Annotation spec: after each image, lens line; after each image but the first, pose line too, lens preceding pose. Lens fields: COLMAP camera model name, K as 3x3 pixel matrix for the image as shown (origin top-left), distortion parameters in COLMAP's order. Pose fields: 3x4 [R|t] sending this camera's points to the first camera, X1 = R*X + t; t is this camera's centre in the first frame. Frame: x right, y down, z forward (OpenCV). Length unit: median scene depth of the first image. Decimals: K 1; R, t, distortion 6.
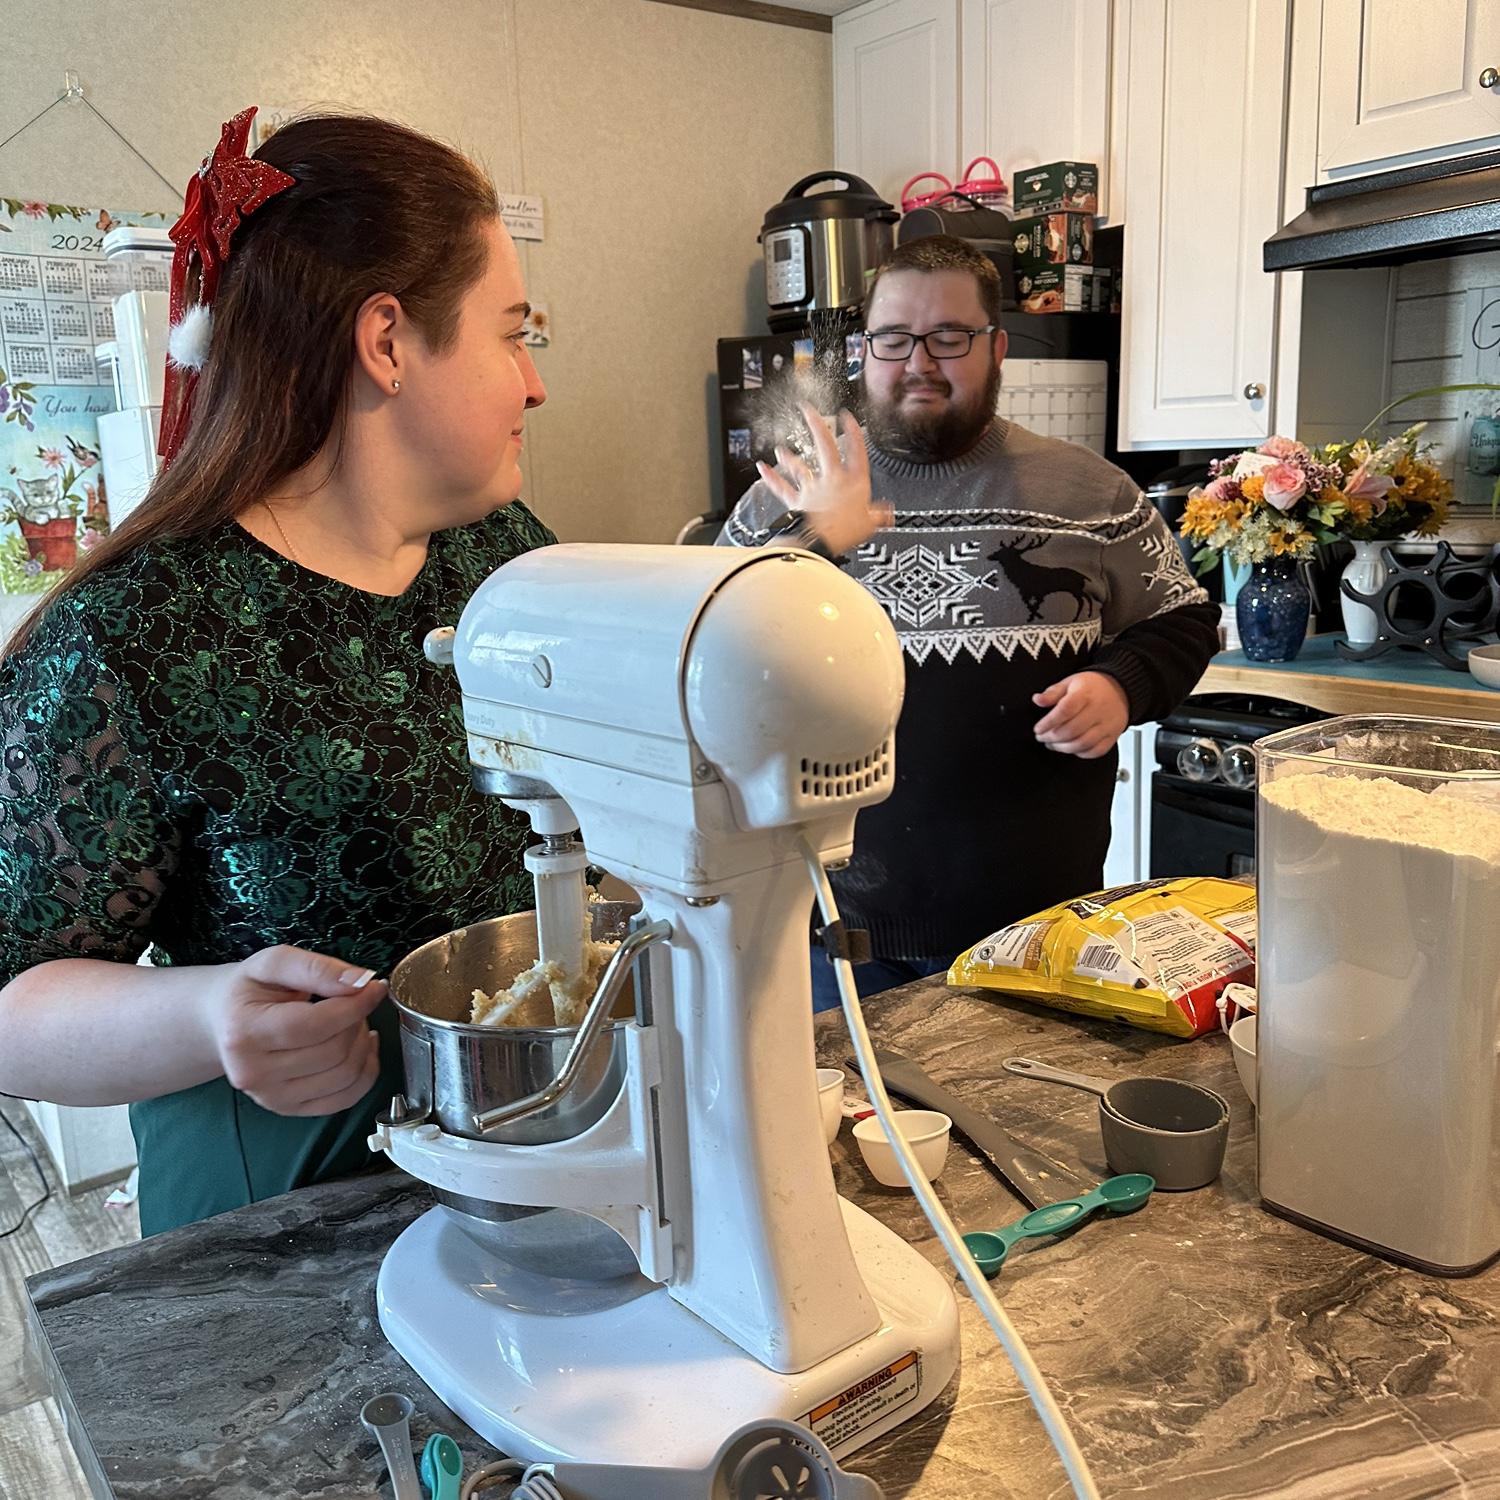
lens RADIAL K [[1483.1, 0, 750.9], [0, 1483.1, 791.4], [0, 0, 1]] dist [0.047224, -0.067401]
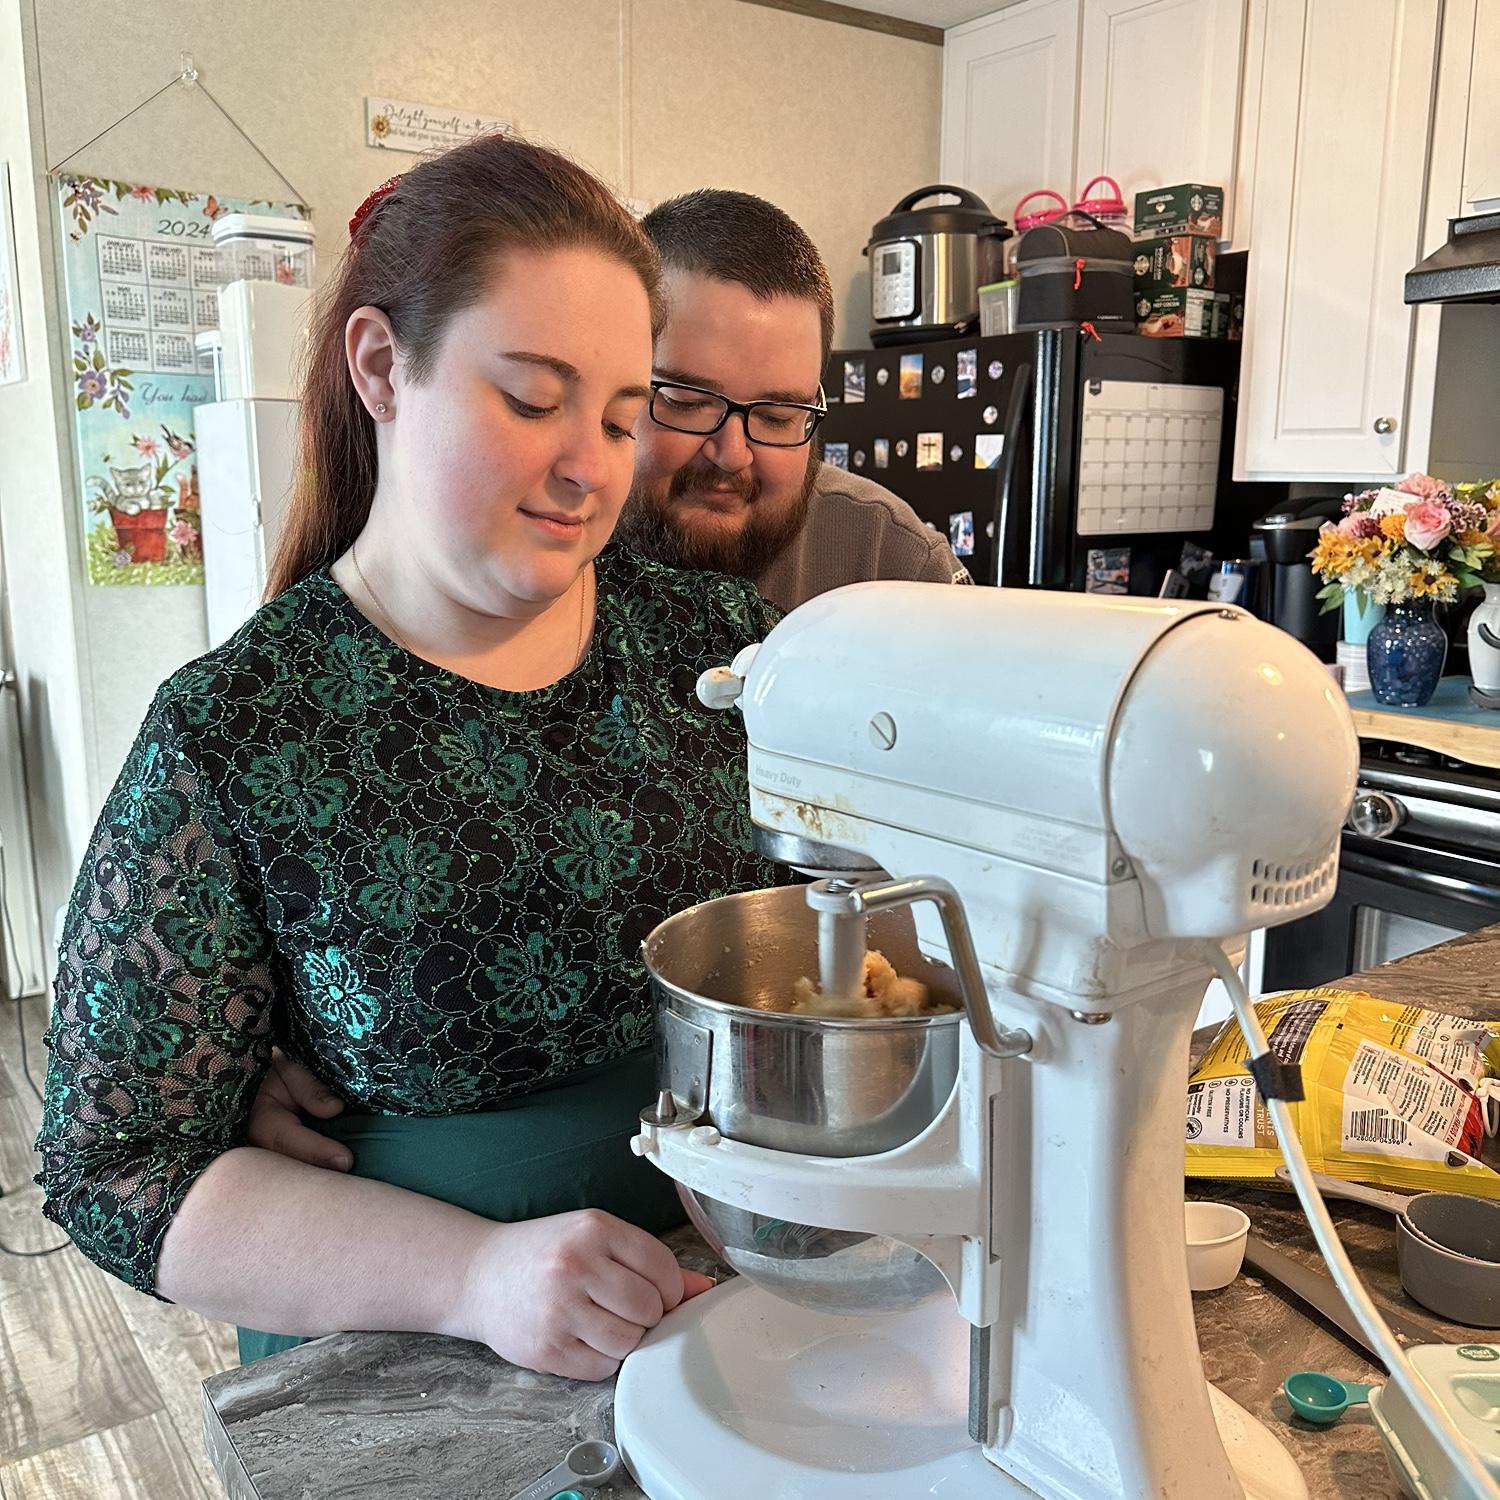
lens RADIAL K [[1475.9, 0, 756.2], [0, 1475.9, 765.5], [0, 0, 1]] dist [0.057317, -0.091002]
pose [[0.999217, 0.039318, -0.004464, -0.058528], [-0.039406, 0.998990, -0.021579, -0.011041], [0.003612, 0.021738, 0.999757, 0.038744]]
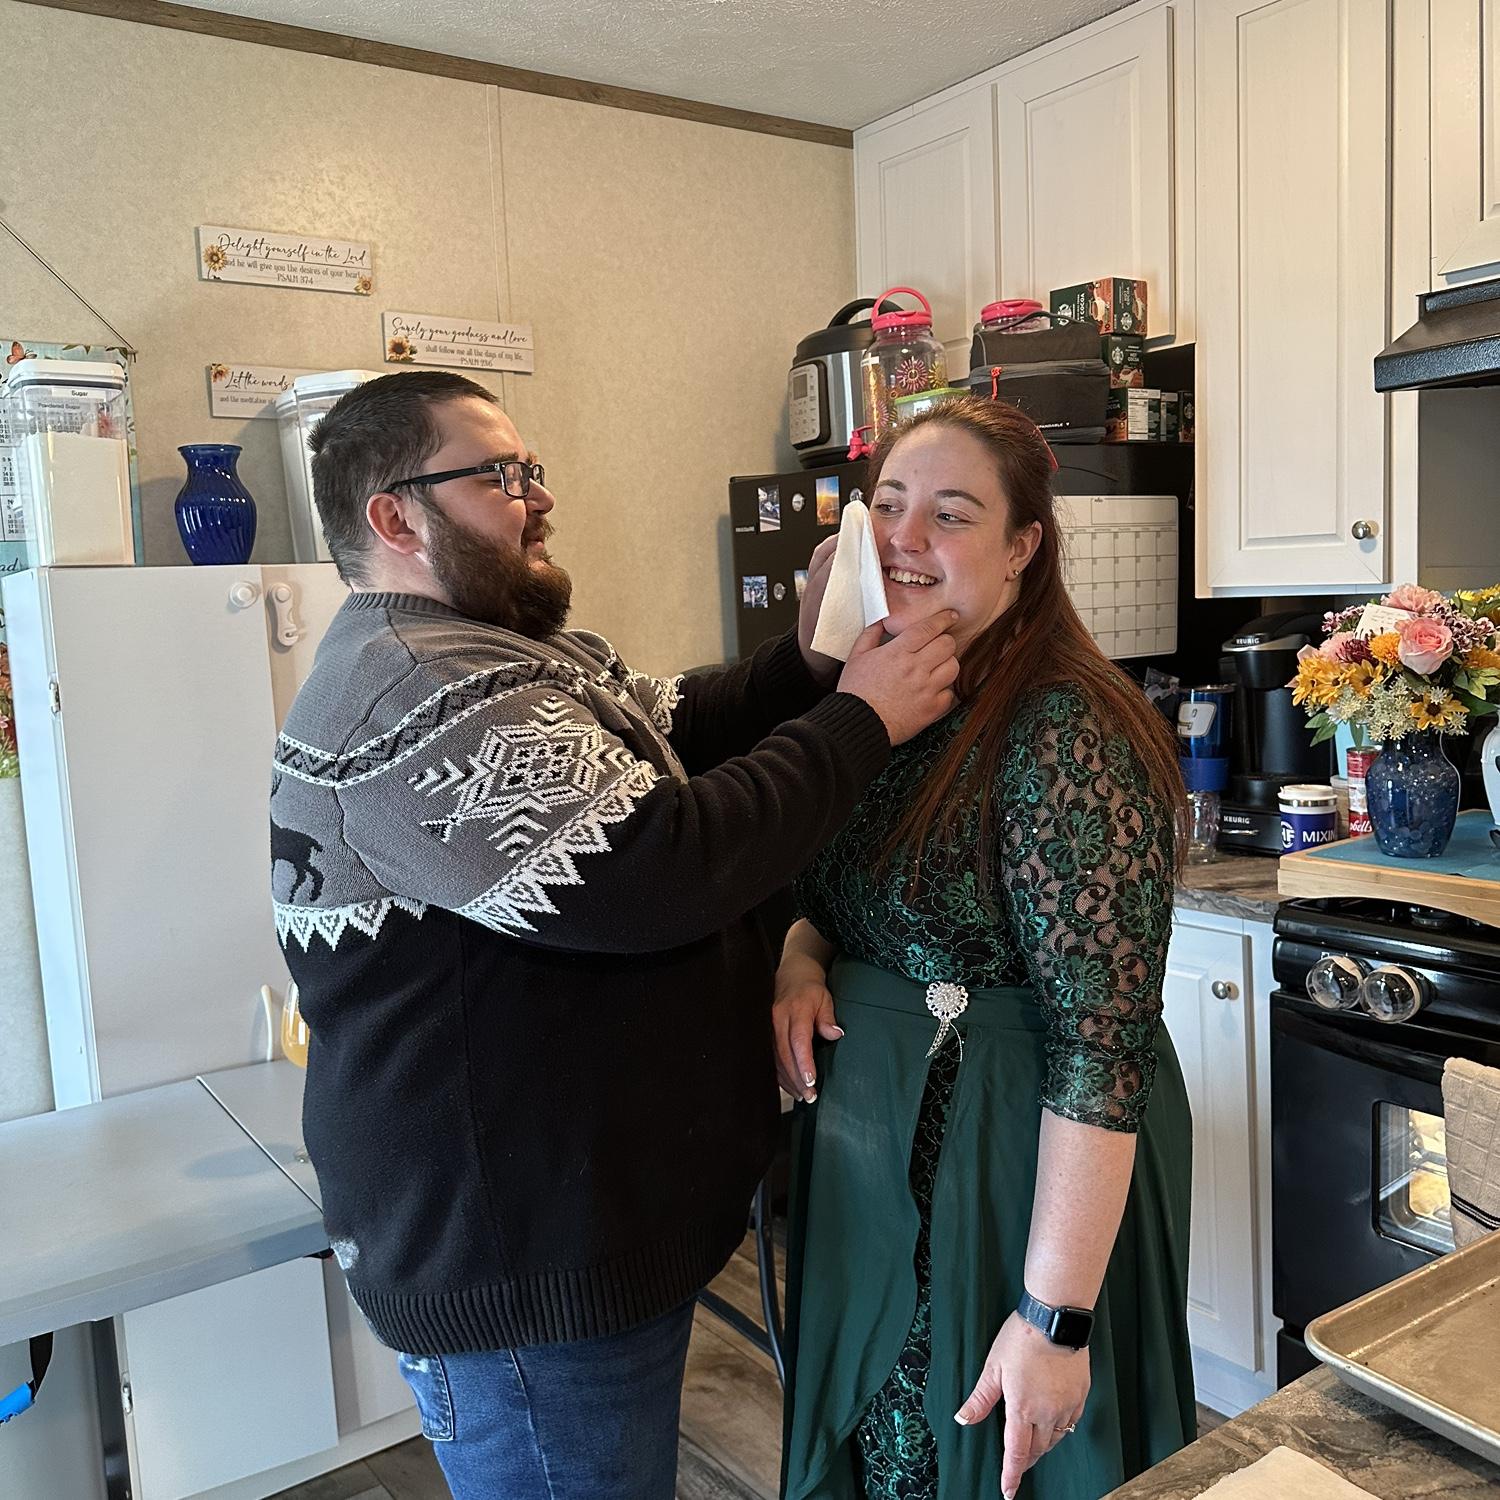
lens RADIAL K [[1445.9, 0, 744.4], [0, 1445.9, 757.5], [0, 0, 1]] dist [0.111373, -0.223322]
pose [[0.999786, -0.009832, -0.018224, 0.000852], [0.007948, 0.994881, -0.100743, -0.060567], [0.019121, 0.100577, 0.994746, 0.186603]]
